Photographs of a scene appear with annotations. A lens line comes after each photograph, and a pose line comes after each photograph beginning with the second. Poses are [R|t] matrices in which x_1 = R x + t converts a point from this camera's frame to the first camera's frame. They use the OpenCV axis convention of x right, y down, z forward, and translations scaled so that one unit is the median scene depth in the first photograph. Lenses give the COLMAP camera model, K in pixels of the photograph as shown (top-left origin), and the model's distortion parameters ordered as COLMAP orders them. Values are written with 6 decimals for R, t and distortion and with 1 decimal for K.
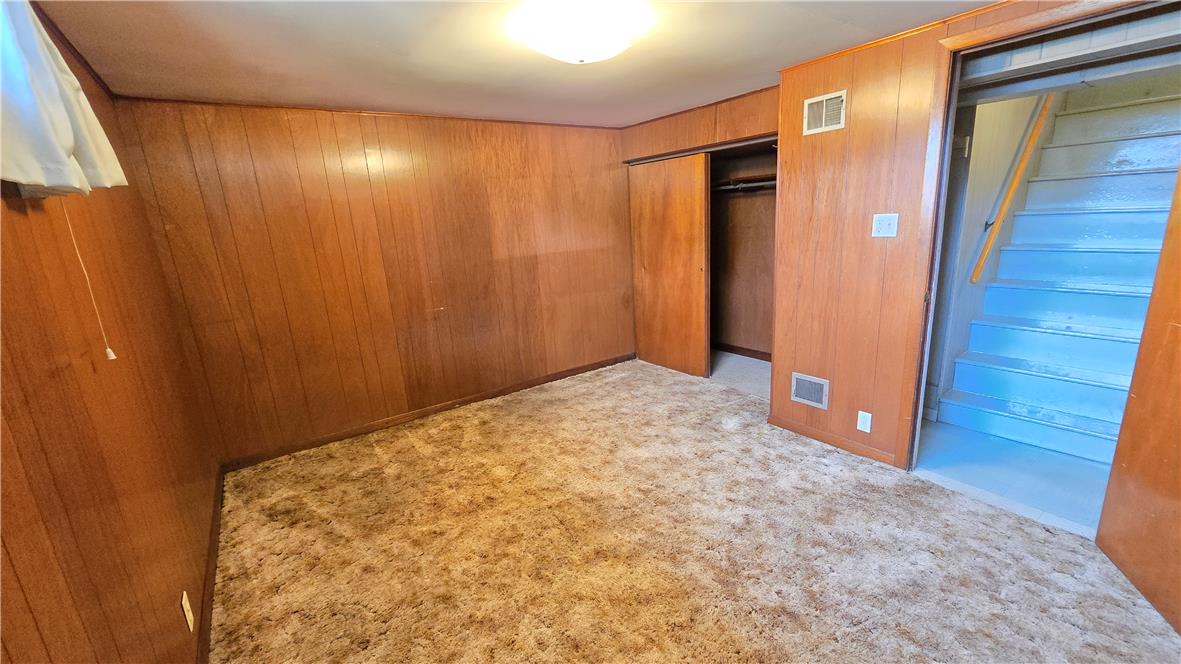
lens RADIAL K [[484.9, 0, 591.1], [0, 484.9, 335.7], [0, 0, 1]] dist [0.000317, -0.000570]
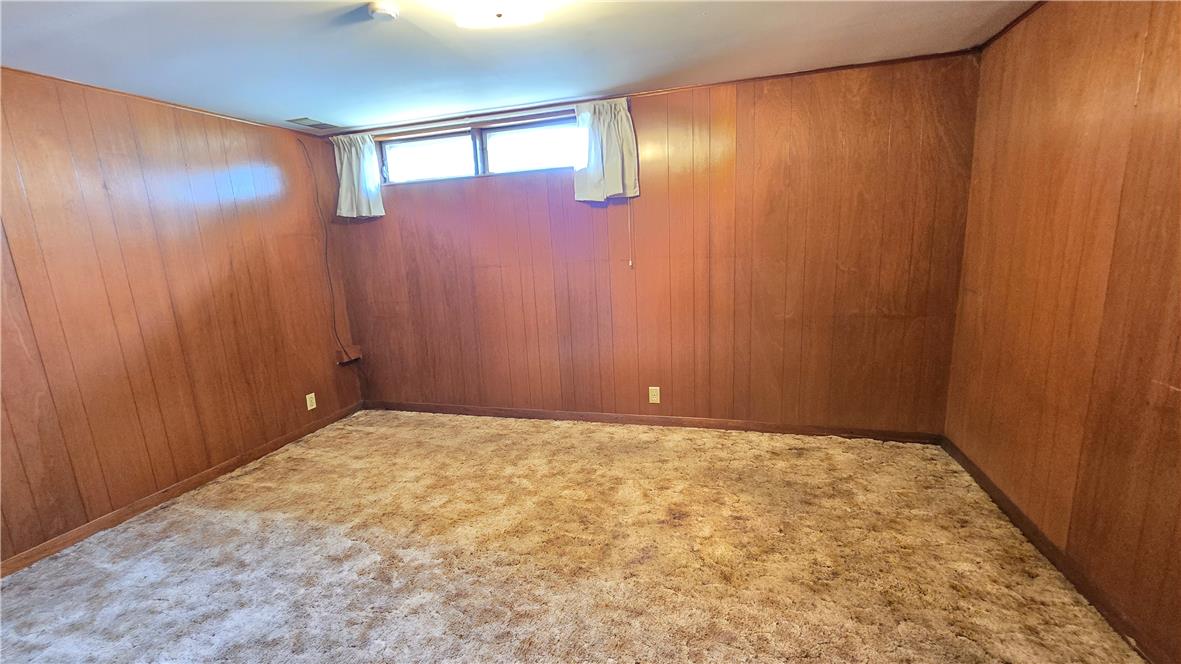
lens RADIAL K [[484.9, 0, 589.8], [0, 484.9, 336.9], [0, 0, 1]] dist [0.000317, -0.000570]
pose [[-0.784341, 0.214647, -0.582010, 0.325320], [-0.052558, 0.911859, 0.407125, -0.293397], [0.618099, 0.349914, -0.703927, 1.333184]]
